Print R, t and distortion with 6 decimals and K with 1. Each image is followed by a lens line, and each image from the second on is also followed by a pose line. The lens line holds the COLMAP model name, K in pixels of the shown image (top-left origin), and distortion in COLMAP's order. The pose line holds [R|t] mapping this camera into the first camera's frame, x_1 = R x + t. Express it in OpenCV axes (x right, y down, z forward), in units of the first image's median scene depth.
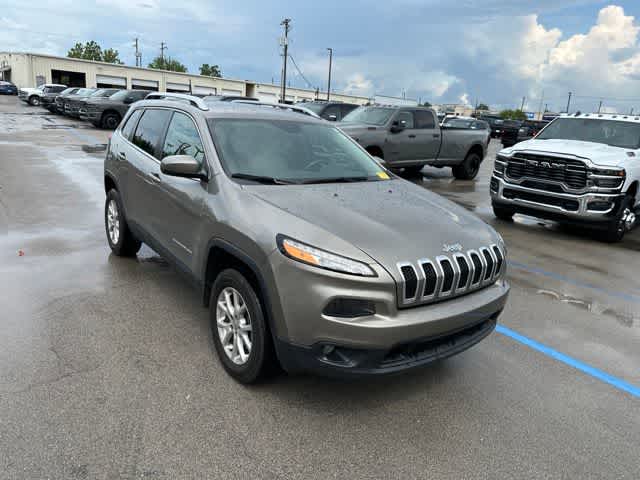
lens RADIAL K [[452.1, 0, 313.4], [0, 452.1, 235.3], [0, 0, 1]] dist [0.039237, -0.034388]
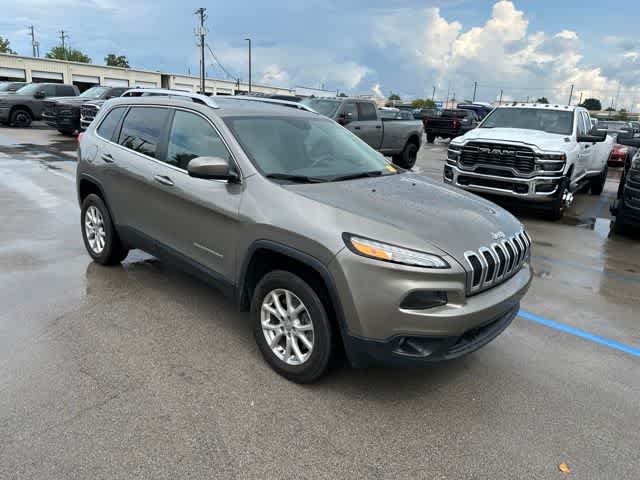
lens RADIAL K [[452.1, 0, 313.4], [0, 452.1, 235.3], [0, 0, 1]] dist [0.039237, -0.034388]
pose [[0.984965, -0.062327, 0.161120, -0.144570], [0.059475, 0.997977, 0.022470, -0.011033], [-0.162195, -0.012549, 0.986679, 0.007341]]
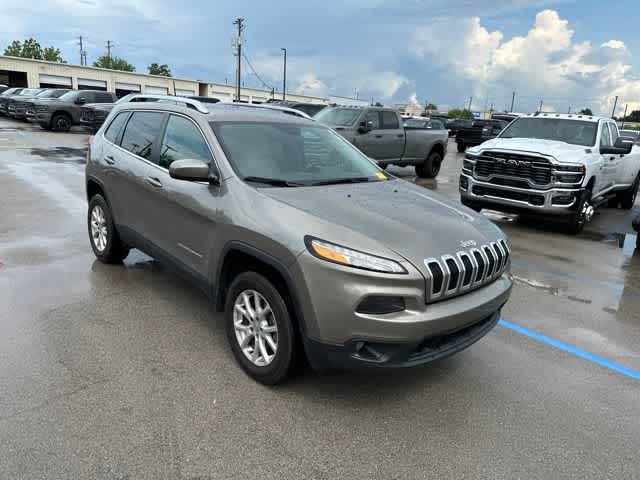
lens RADIAL K [[452.1, 0, 313.4], [0, 452.1, 235.3], [0, 0, 1]] dist [0.039237, -0.034388]
pose [[0.995168, -0.030327, 0.093391, -0.073166], [0.030327, 0.999539, 0.001417, -0.002029], [-0.093391, 0.001423, 0.995629, -0.007681]]
